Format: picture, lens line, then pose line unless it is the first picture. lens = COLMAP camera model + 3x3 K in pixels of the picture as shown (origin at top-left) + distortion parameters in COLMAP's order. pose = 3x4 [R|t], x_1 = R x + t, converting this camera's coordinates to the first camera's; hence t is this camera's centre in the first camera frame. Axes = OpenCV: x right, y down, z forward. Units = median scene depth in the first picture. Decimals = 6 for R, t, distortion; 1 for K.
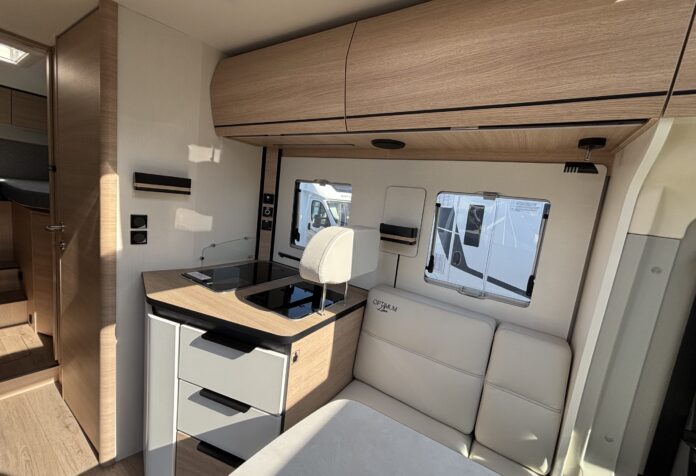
lens RADIAL K [[277.9, 0, 347.6], [0, 277.9, 237.4], [0, 0, 1]] dist [-0.001920, 0.000118]
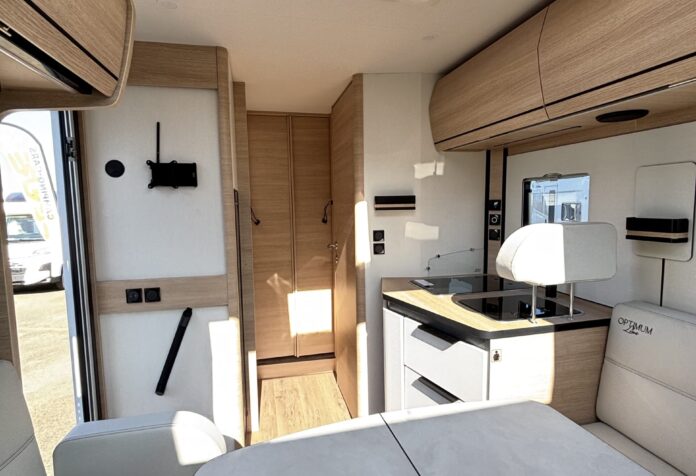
lens RADIAL K [[376.2, 0, 348.2], [0, 376.2, 236.8], [0, 0, 1]] dist [0.008551, -0.006141]
pose [[0.714960, -0.064045, -0.696226, 0.307011], [0.008518, 0.996520, -0.082922, 0.085203], [0.699114, 0.053355, 0.713017, -0.276075]]
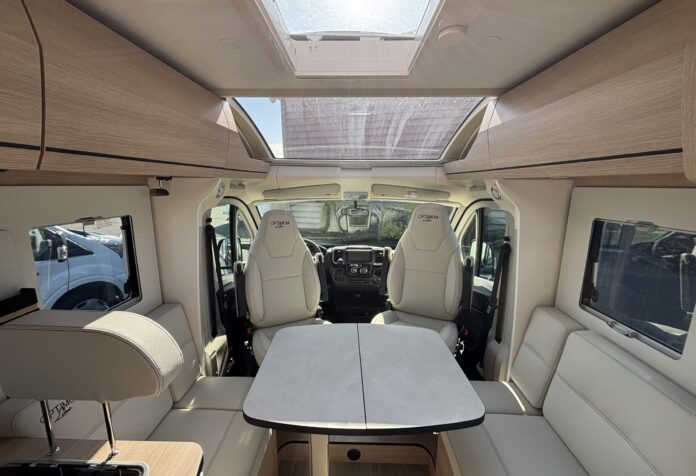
lens RADIAL K [[277.9, 0, 347.7], [0, 277.9, 237.8], [0, 0, 1]] dist [-0.001920, 0.000118]
pose [[-0.499967, -0.269841, 0.822933, -0.673401], [0.050929, 0.939415, 0.338977, -0.344301], [-0.864546, 0.211388, -0.455934, 0.625189]]
